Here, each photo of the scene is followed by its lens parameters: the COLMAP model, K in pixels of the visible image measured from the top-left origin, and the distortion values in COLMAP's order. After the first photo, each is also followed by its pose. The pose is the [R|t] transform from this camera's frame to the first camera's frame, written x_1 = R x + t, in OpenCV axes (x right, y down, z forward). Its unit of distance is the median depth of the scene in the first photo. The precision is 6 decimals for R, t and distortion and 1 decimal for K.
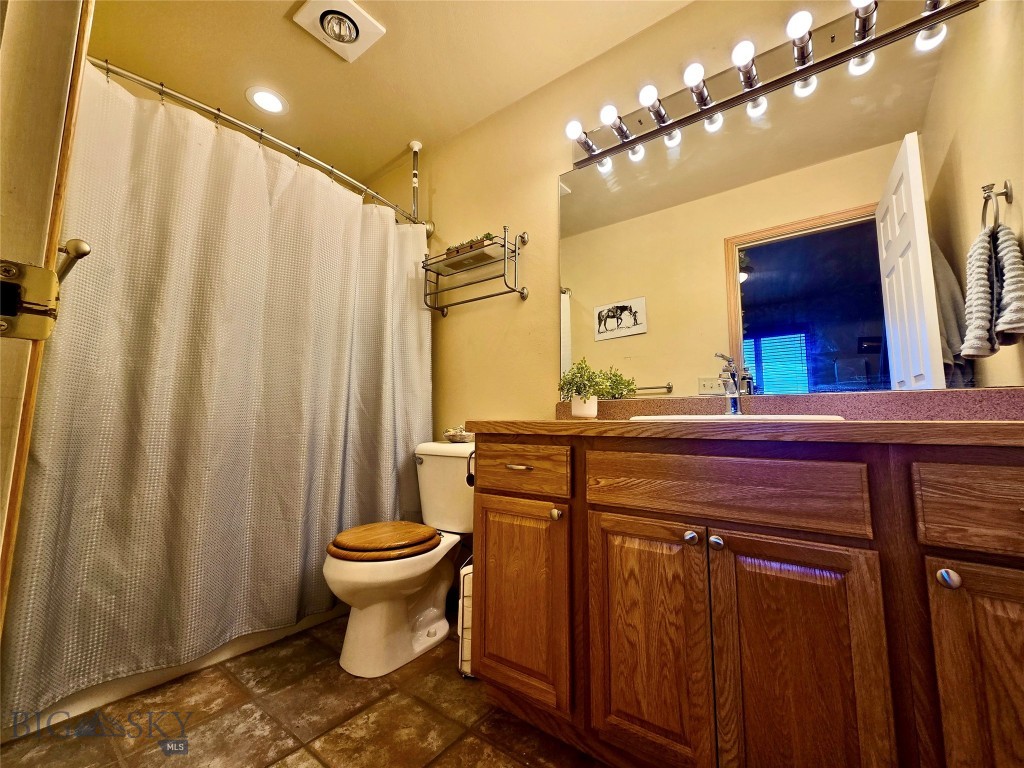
lens RADIAL K [[418.7, 0, 514.8], [0, 418.7, 380.1], [0, 0, 1]] dist [0.004250, -0.000169]
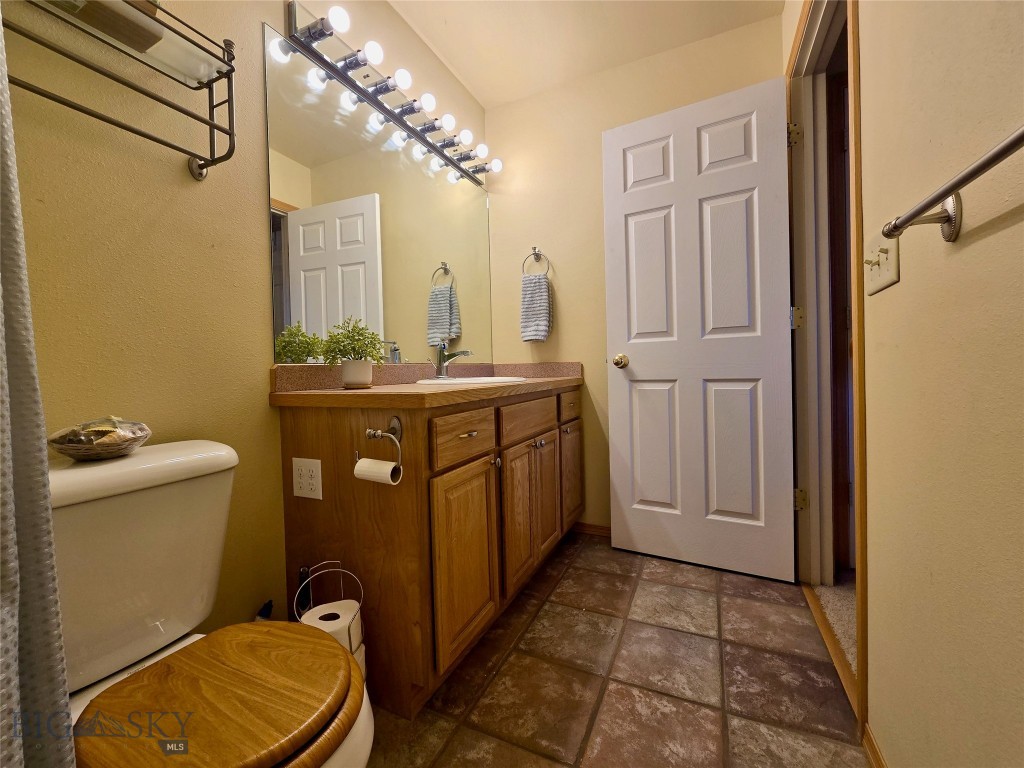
lens RADIAL K [[418.7, 0, 513.5], [0, 418.7, 379.0], [0, 0, 1]] dist [0.004250, -0.000169]
pose [[-0.201359, -0.025096, 0.979196, -1.036608], [-0.087413, 0.996144, 0.007555, 0.060677], [-0.975609, -0.084073, -0.202776, 1.156115]]
